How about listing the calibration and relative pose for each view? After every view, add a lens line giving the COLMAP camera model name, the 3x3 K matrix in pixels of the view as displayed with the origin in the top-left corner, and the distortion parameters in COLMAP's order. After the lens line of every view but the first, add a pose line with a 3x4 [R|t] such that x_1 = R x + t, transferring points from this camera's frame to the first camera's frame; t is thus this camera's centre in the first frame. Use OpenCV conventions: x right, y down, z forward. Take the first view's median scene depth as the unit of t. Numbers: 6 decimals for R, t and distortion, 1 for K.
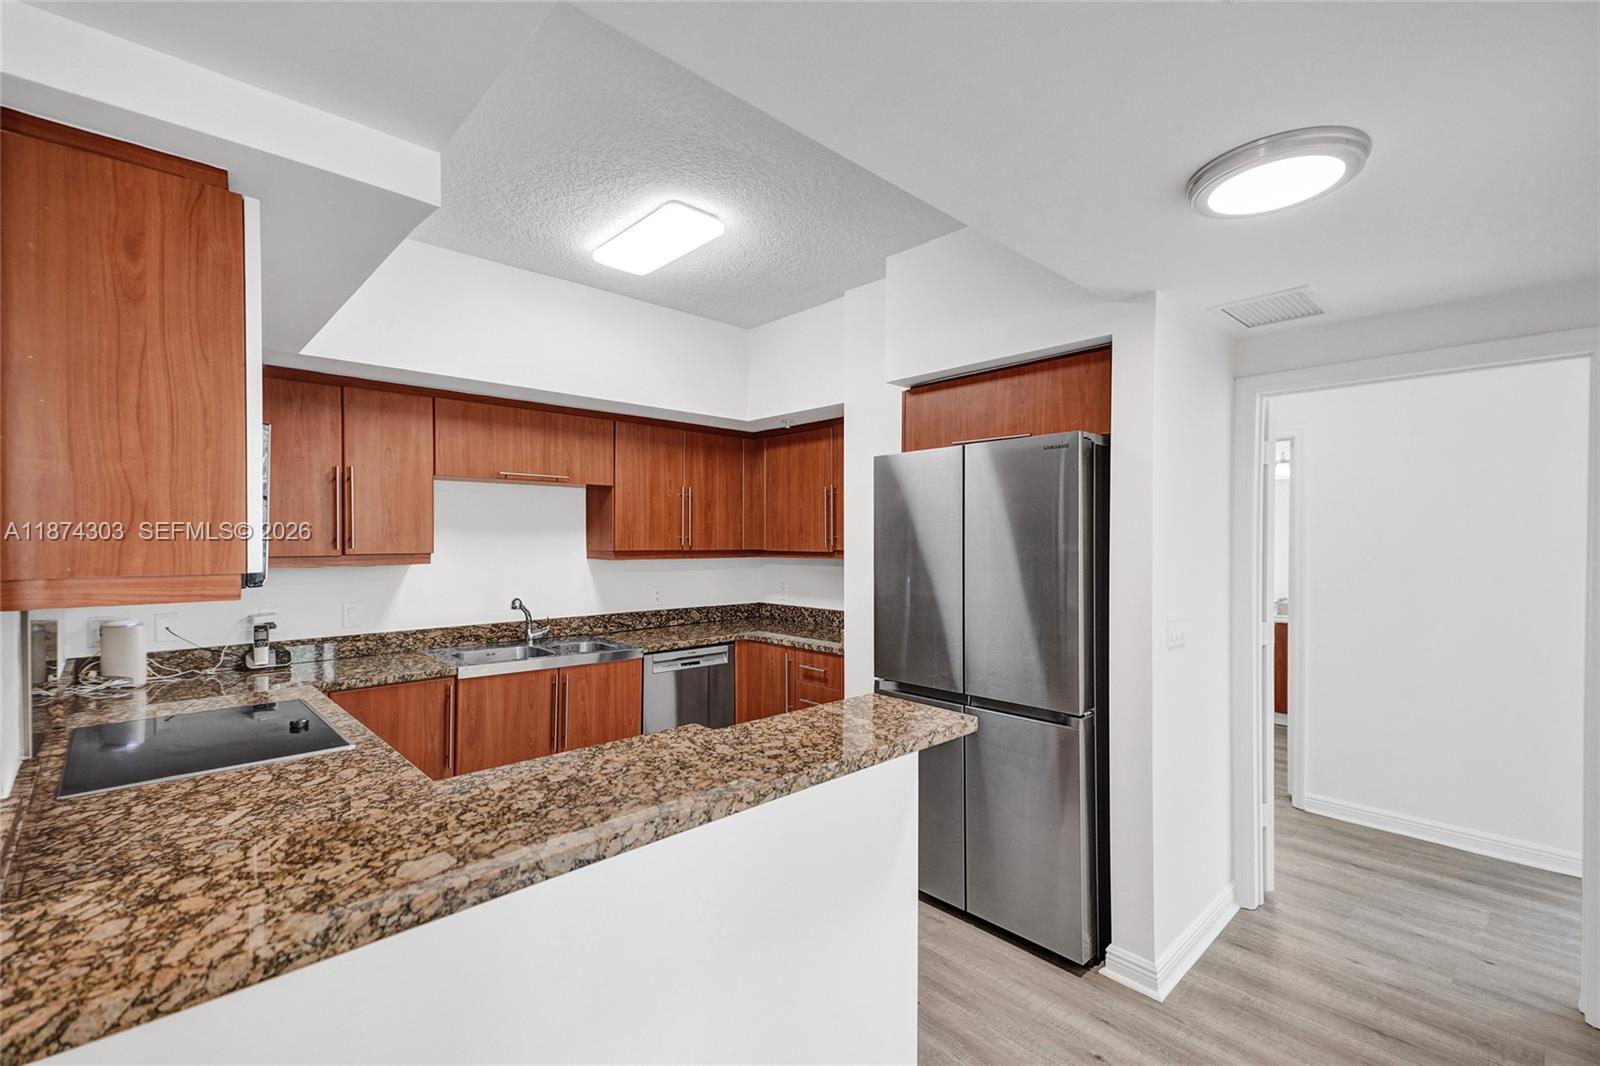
lens RADIAL K [[698.0, 0, 804.6], [0, 698.0, 540.2], [0, 0, 1]] dist [0.054486, -0.018019]
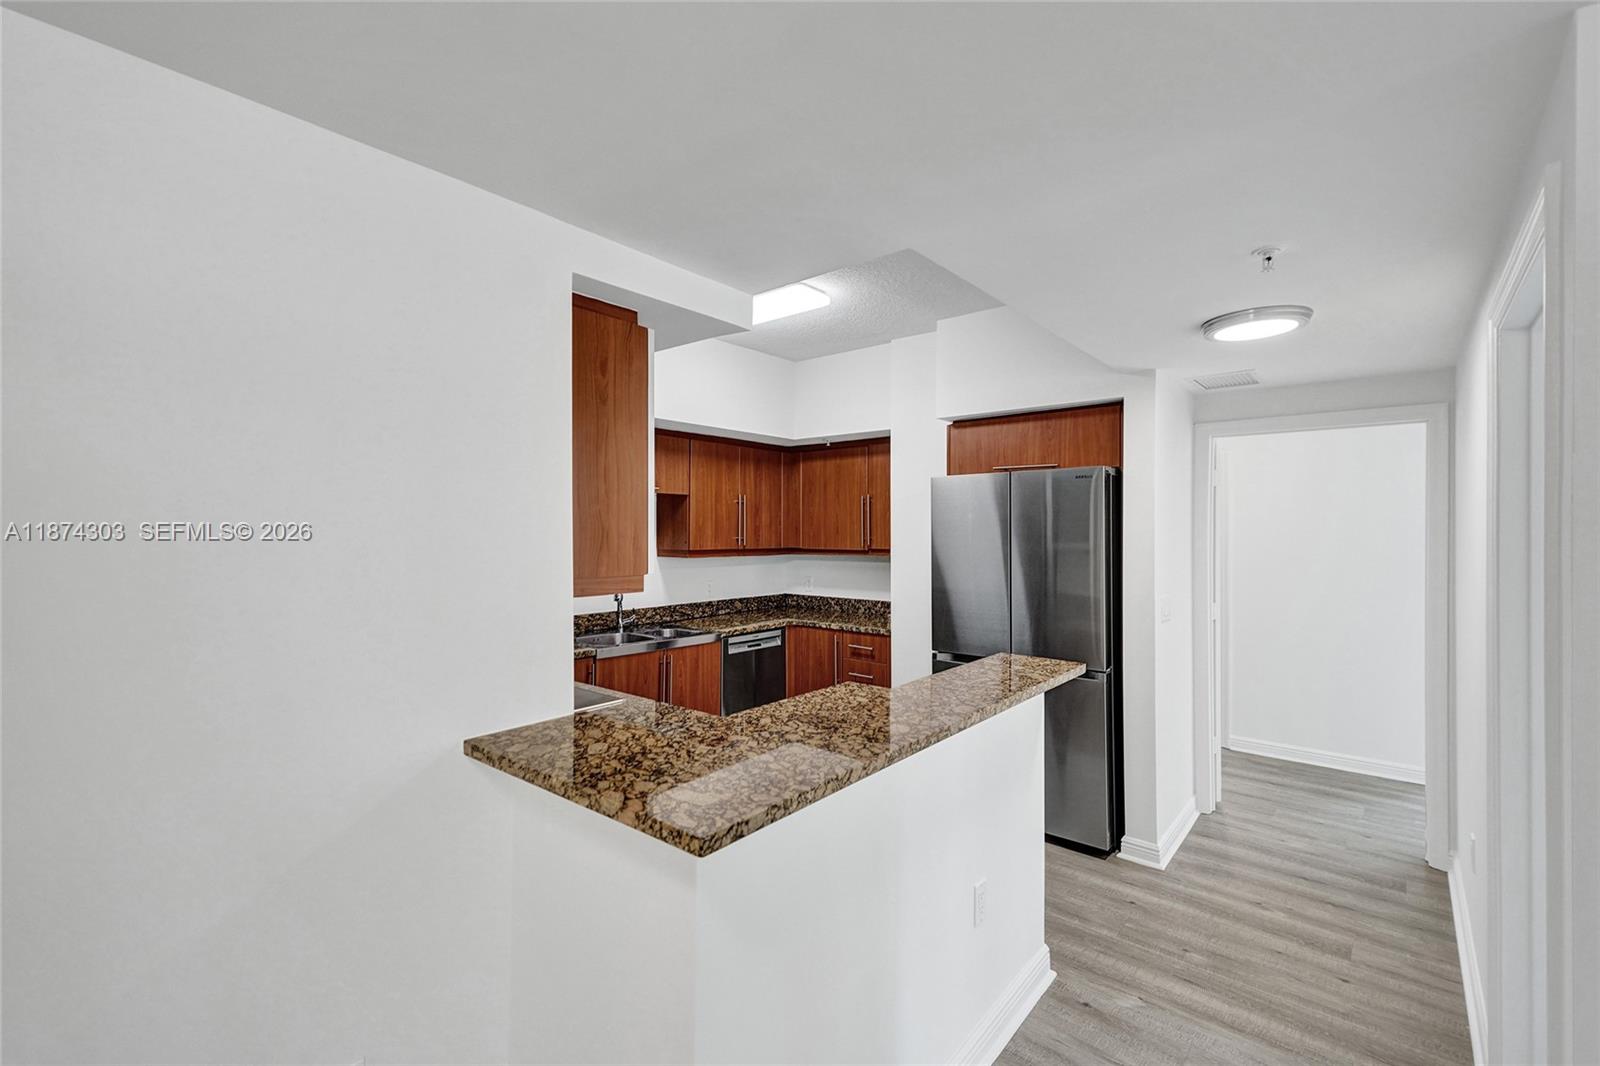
lens RADIAL K [[702.0, 0, 812.5], [0, 702.0, 527.5], [0, 0, 1]] dist [0.058505, -0.014986]
pose [[0.991084, 0.001639, 0.133229, -0.276998], [-0.000855, 0.999982, -0.005943, -0.019673], [-0.133236, 0.005776, 0.991067, -0.234000]]
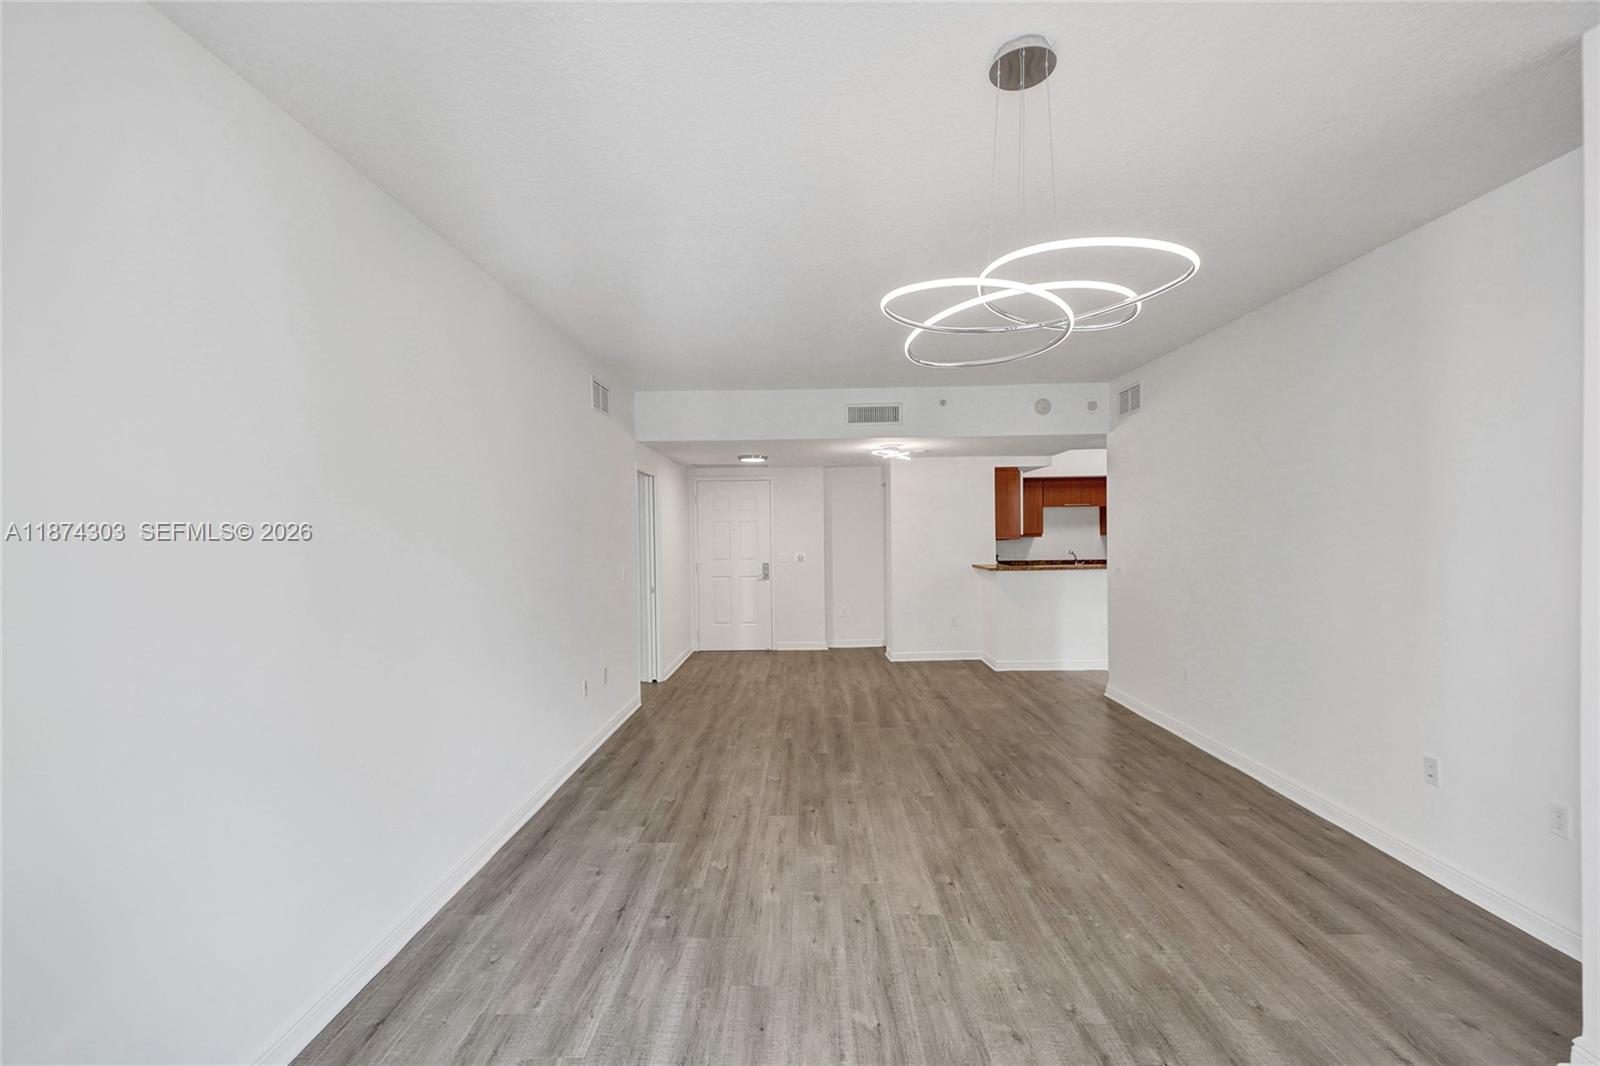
lens RADIAL K [[716.3, 0, 800.0], [0, 716.3, 533.0], [0, 0, 1]] dist [0.053521, -0.017835]
pose [[0.709113, -0.008588, -0.705043, 0.917390], [0.012174, 0.999926, 0.000065, 0.003850], [0.704990, -0.008629, 0.709165, -1.925966]]
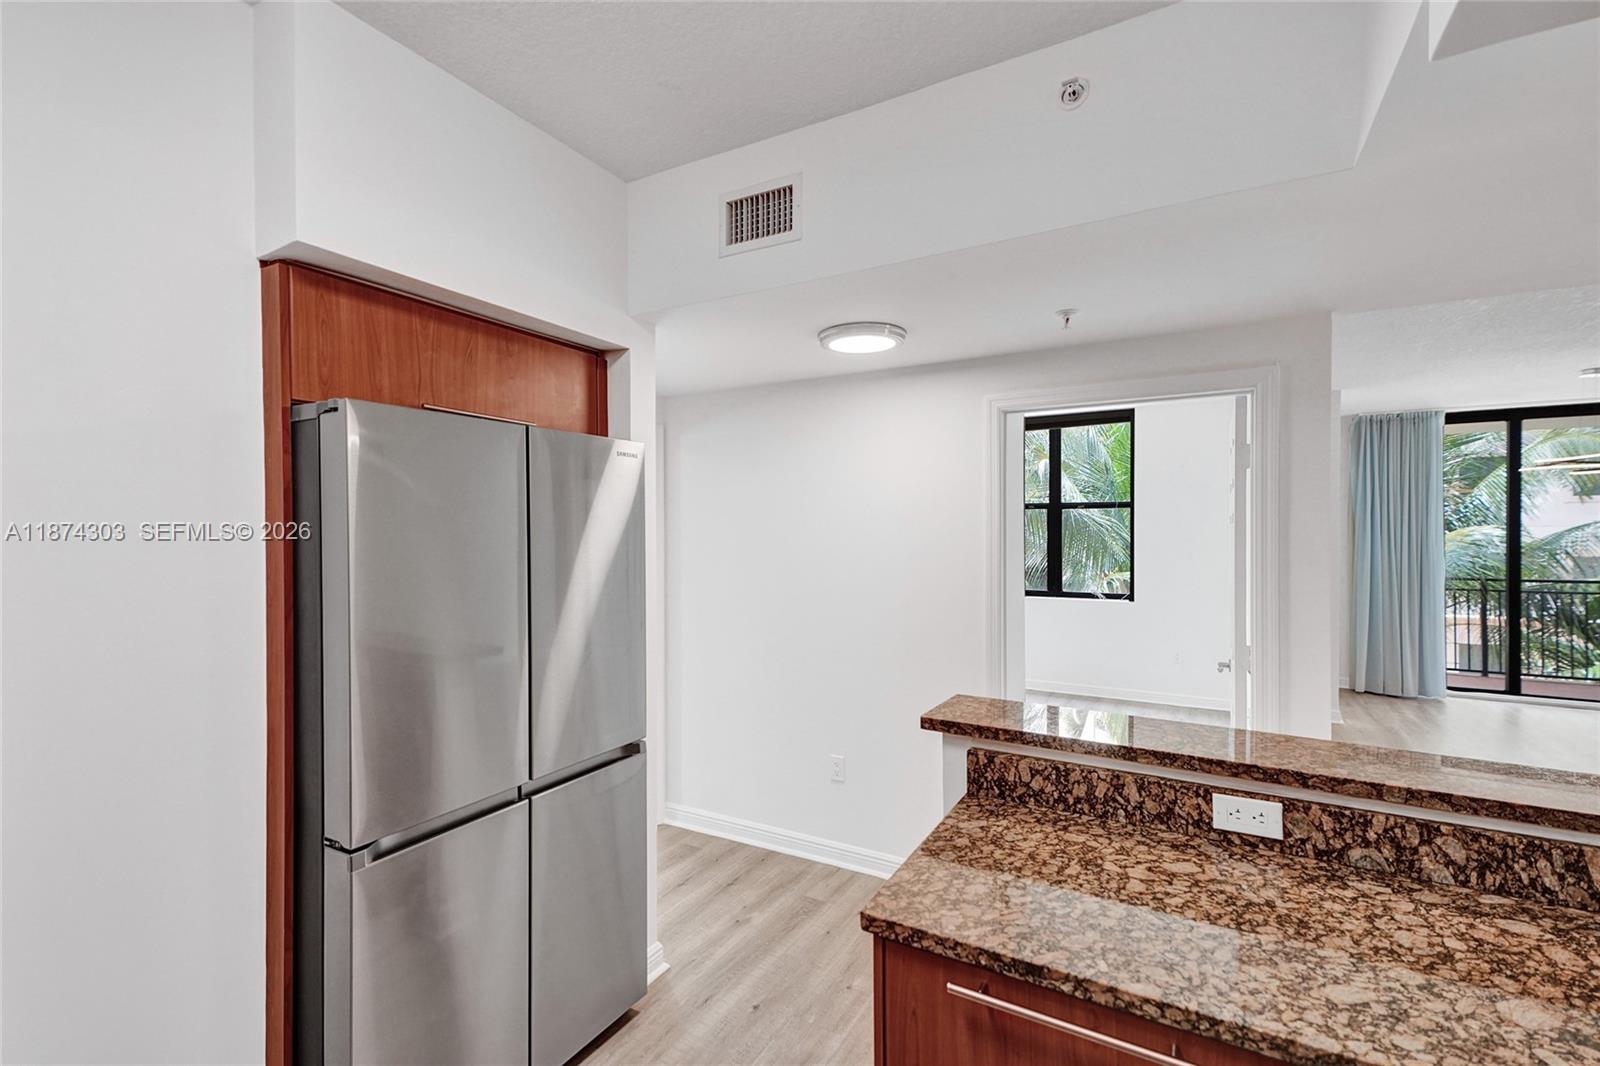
lens RADIAL K [[706.6, 0, 804.6], [0, 706.6, 531.0], [0, 0, 1]] dist [0.050140, -0.017338]
pose [[-0.291731, 0.001807, 0.956499, -0.462241], [0.003914, 0.999992, -0.000696, -0.025671], [-0.956492, 0.003541, -0.291736, 0.816495]]
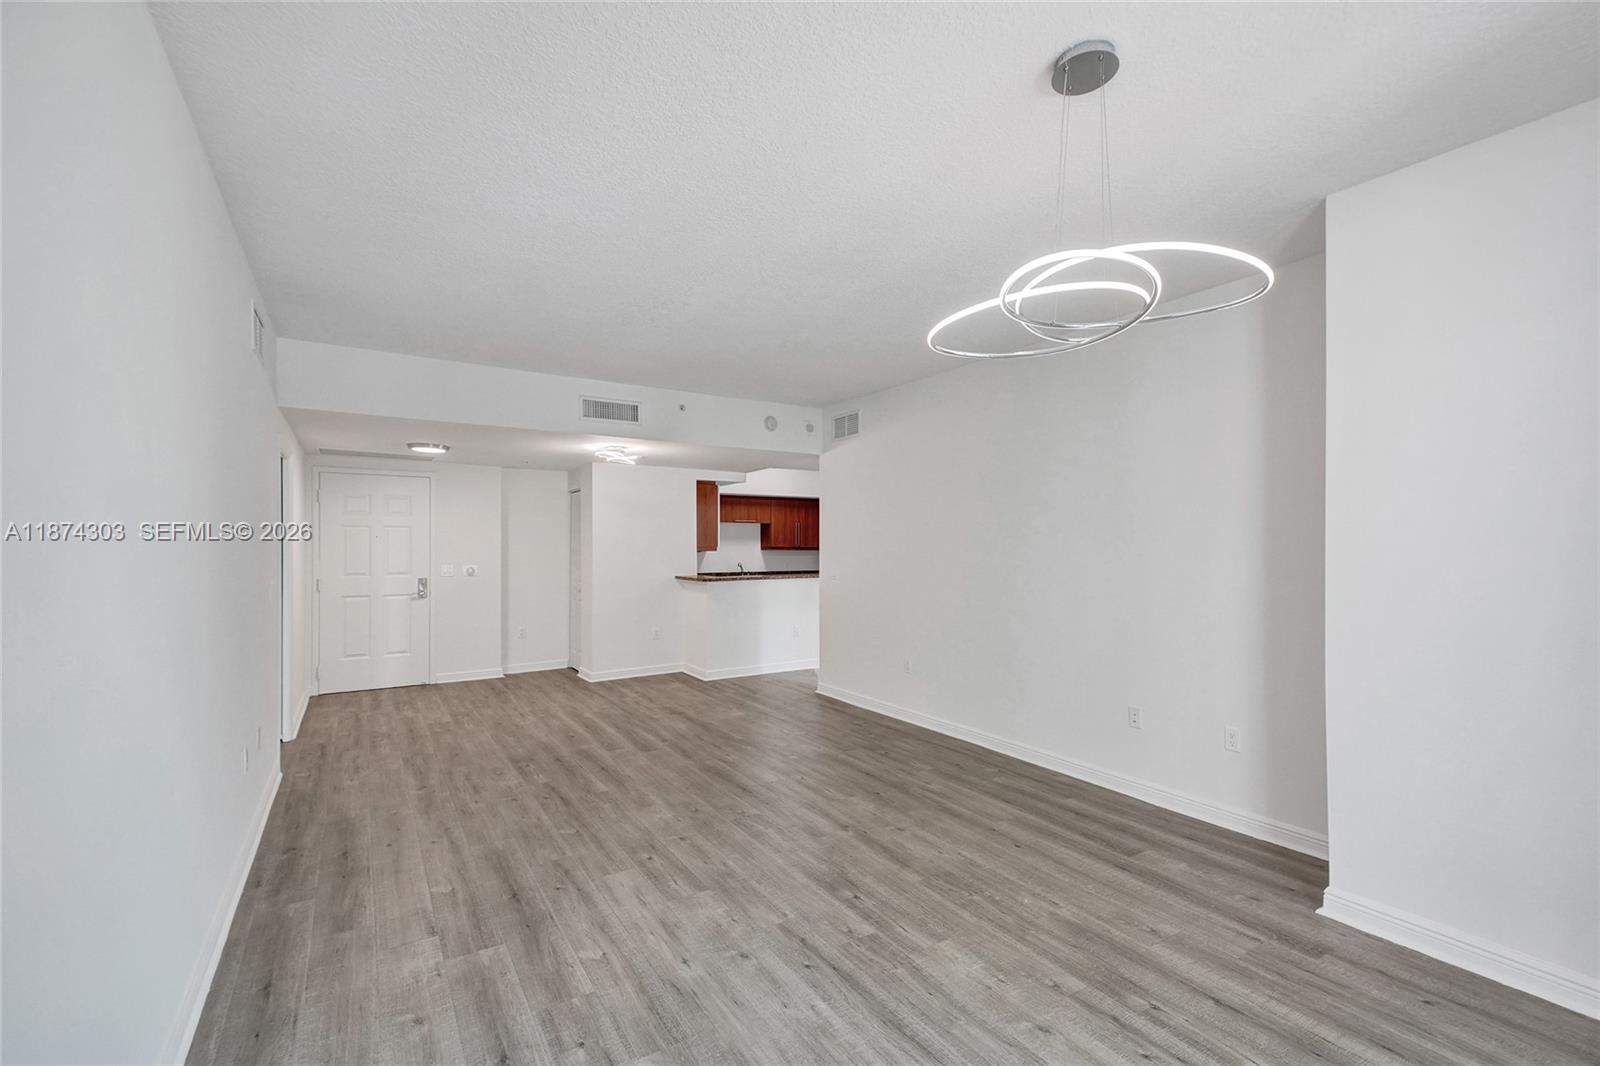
lens RADIAL K [[698.0, 0, 804.6], [0, 698.0, 540.2], [0, 0, 1]] dist [0.054486, -0.018019]
pose [[0.978748, -0.002745, -0.205046, 0.509043], [0.000055, 0.999914, -0.013124, 0.028771], [0.205065, 0.012834, 0.978664, -2.003145]]
